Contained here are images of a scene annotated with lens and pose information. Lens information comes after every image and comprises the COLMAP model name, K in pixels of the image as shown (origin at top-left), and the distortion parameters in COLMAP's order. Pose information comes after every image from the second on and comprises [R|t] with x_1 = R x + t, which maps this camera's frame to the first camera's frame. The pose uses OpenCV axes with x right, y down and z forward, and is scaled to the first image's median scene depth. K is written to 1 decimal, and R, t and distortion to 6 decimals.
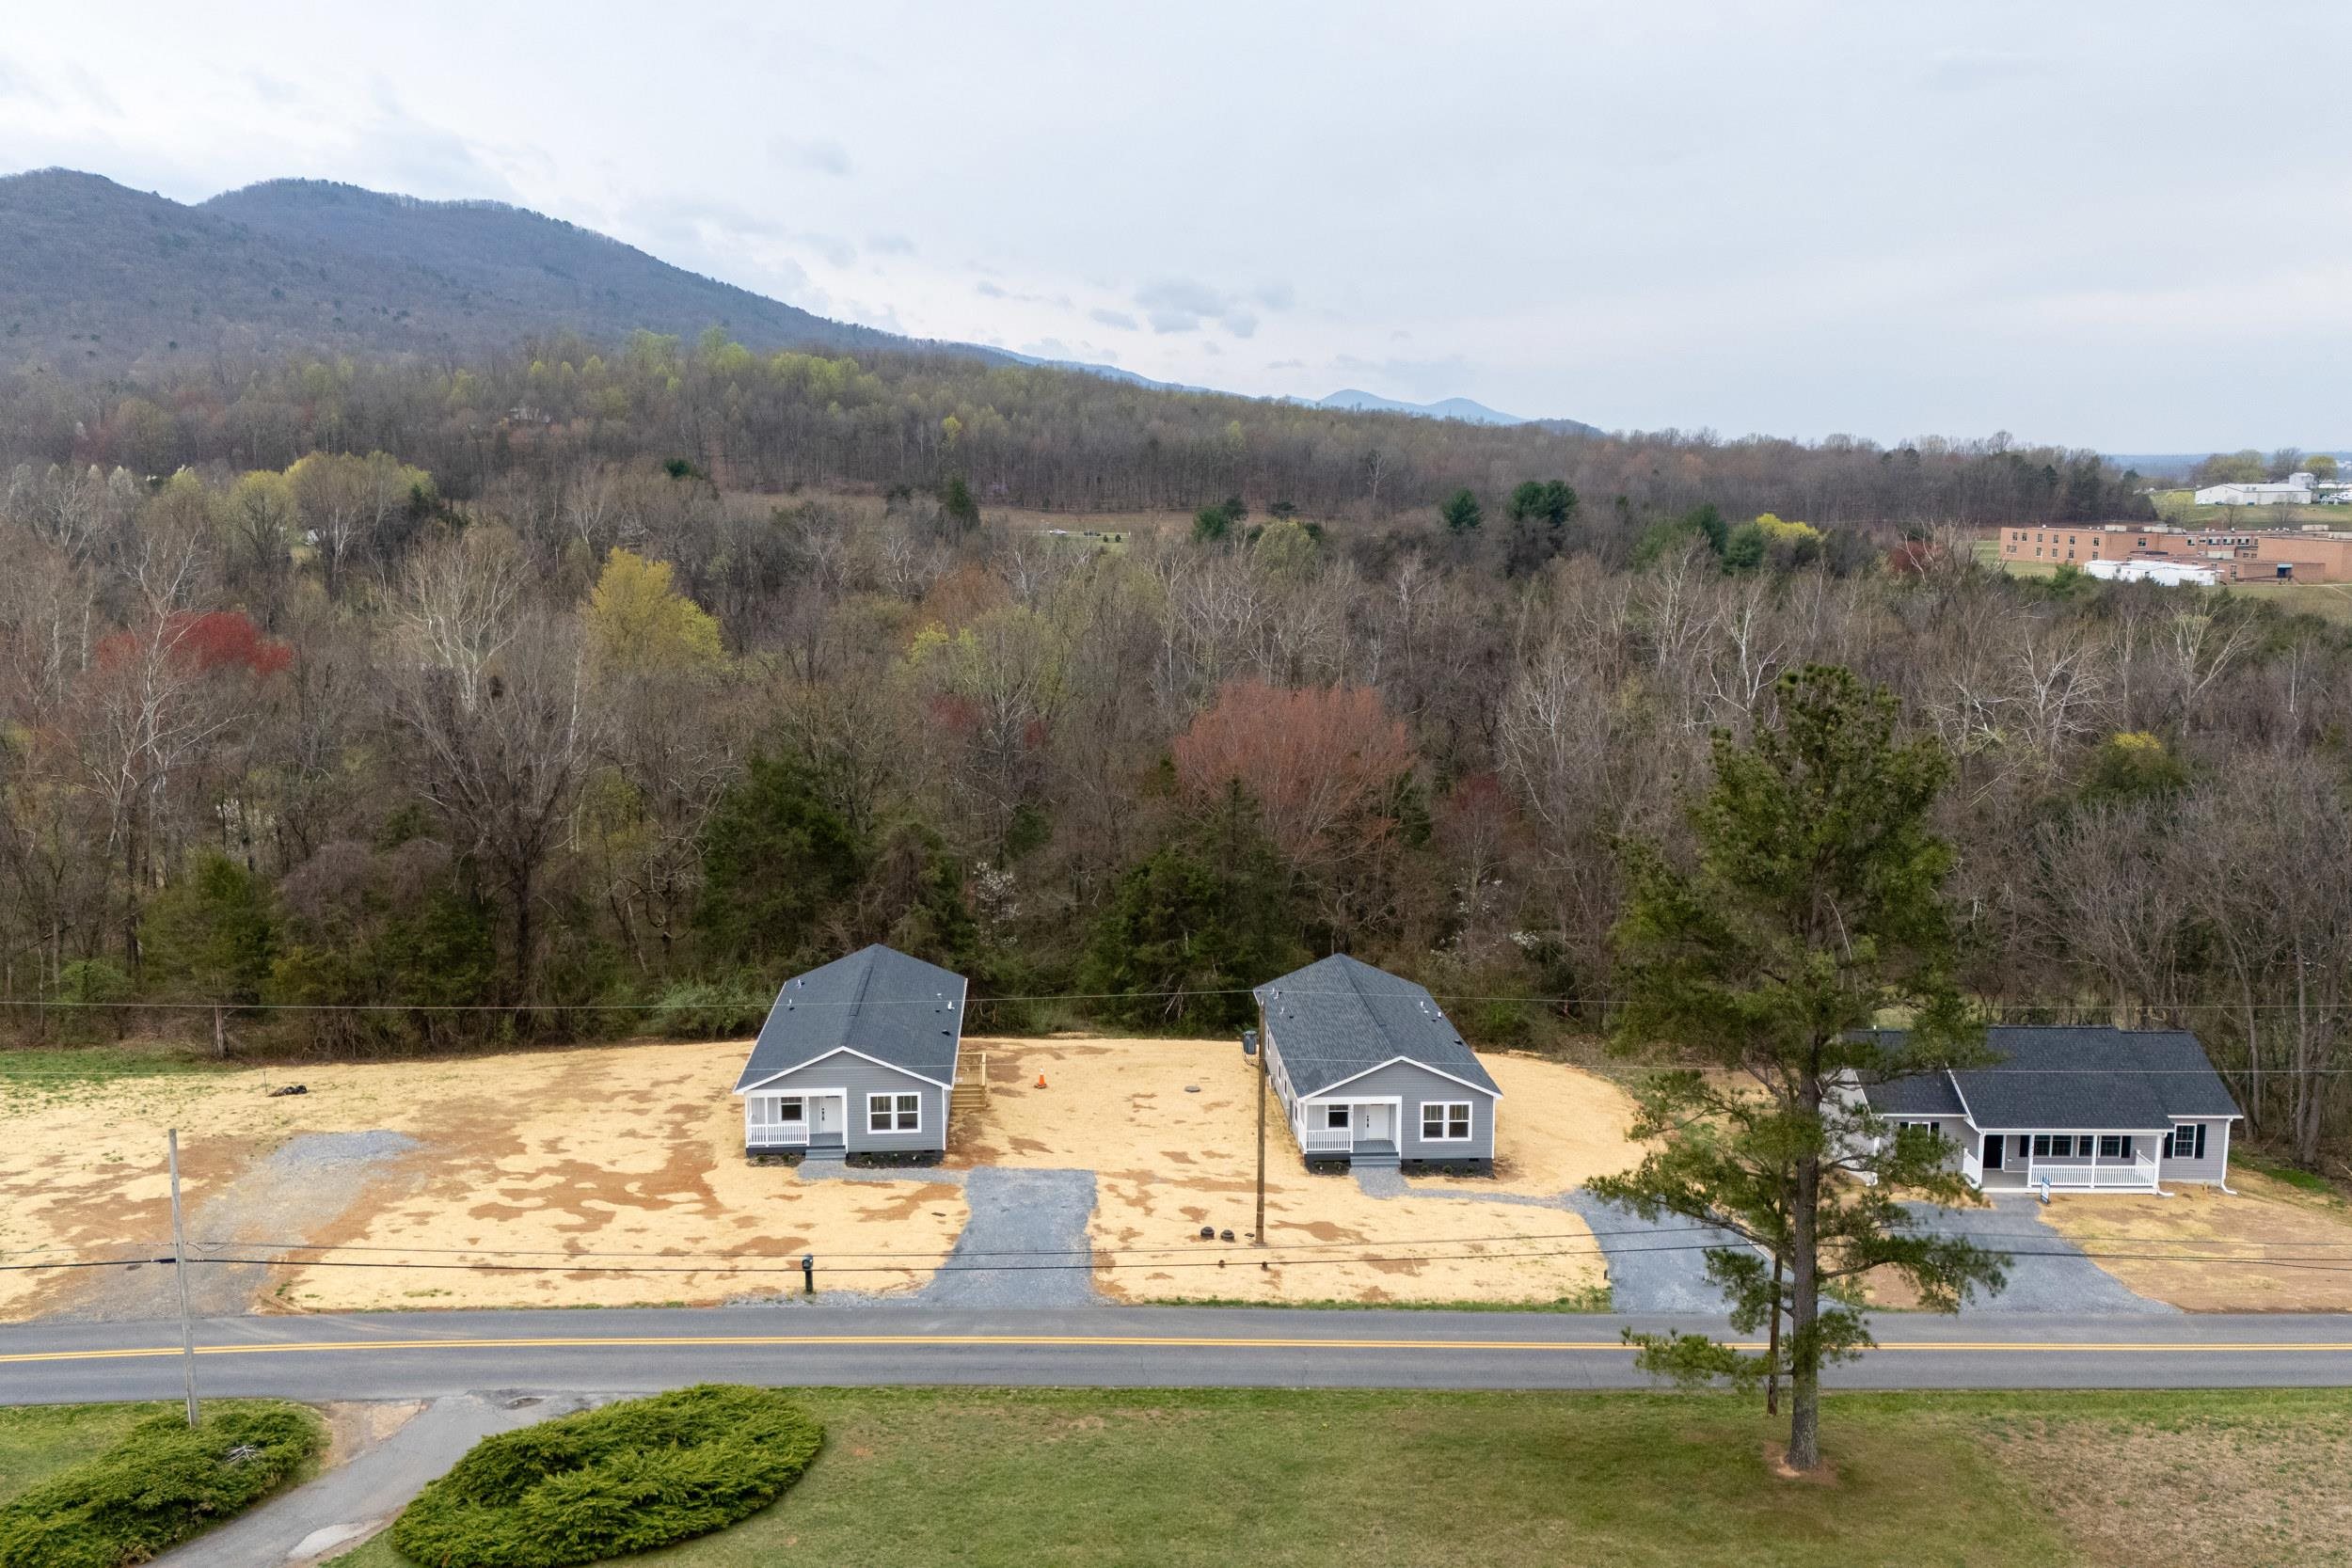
lens RADIAL K [[2032.7, 0, 1172.5], [0, 2032.7, 778.8], [0, 0, 1]] dist [0.095883, -0.114514]
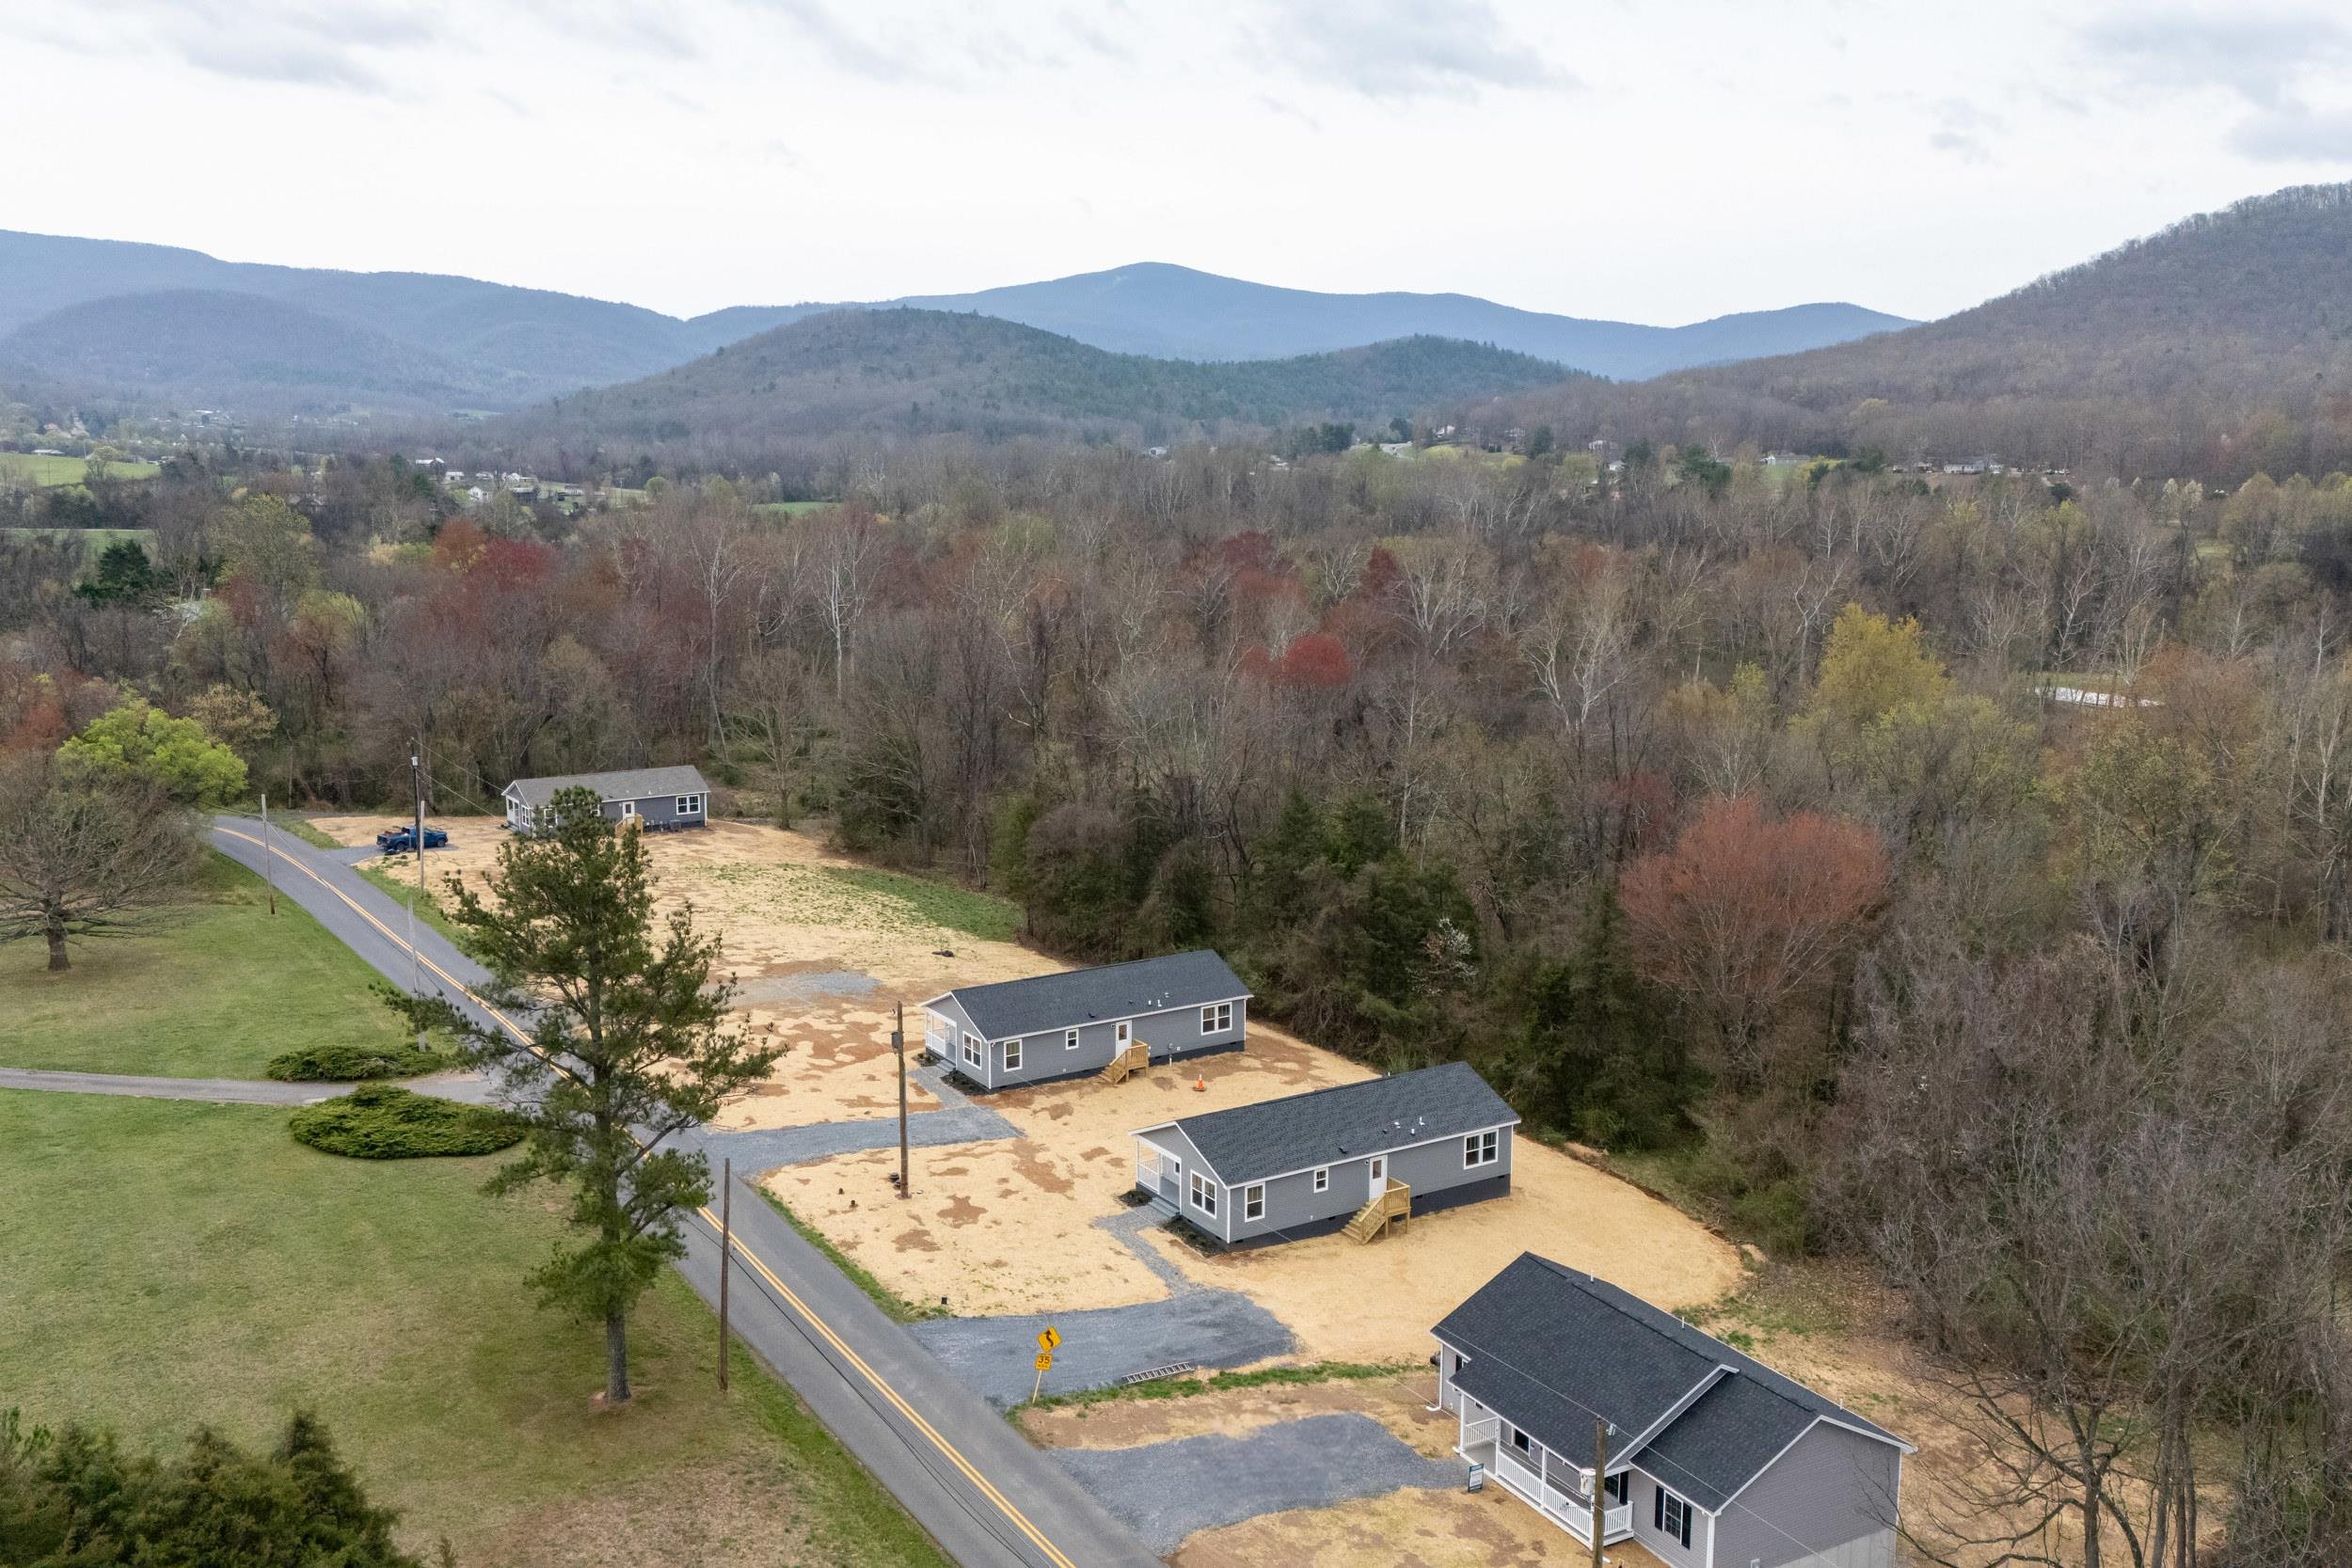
lens RADIAL K [[2032.7, 0, 1181.1], [0, 2032.7, 779.8], [0, 0, 1]] dist [0.095883, -0.114514]
pose [[0.482601, 0.142775, -0.864125, 1.053295], [-0.139840, 0.986528, 0.084900, -0.144683], [0.864604, 0.079866, 0.496065, 0.432504]]
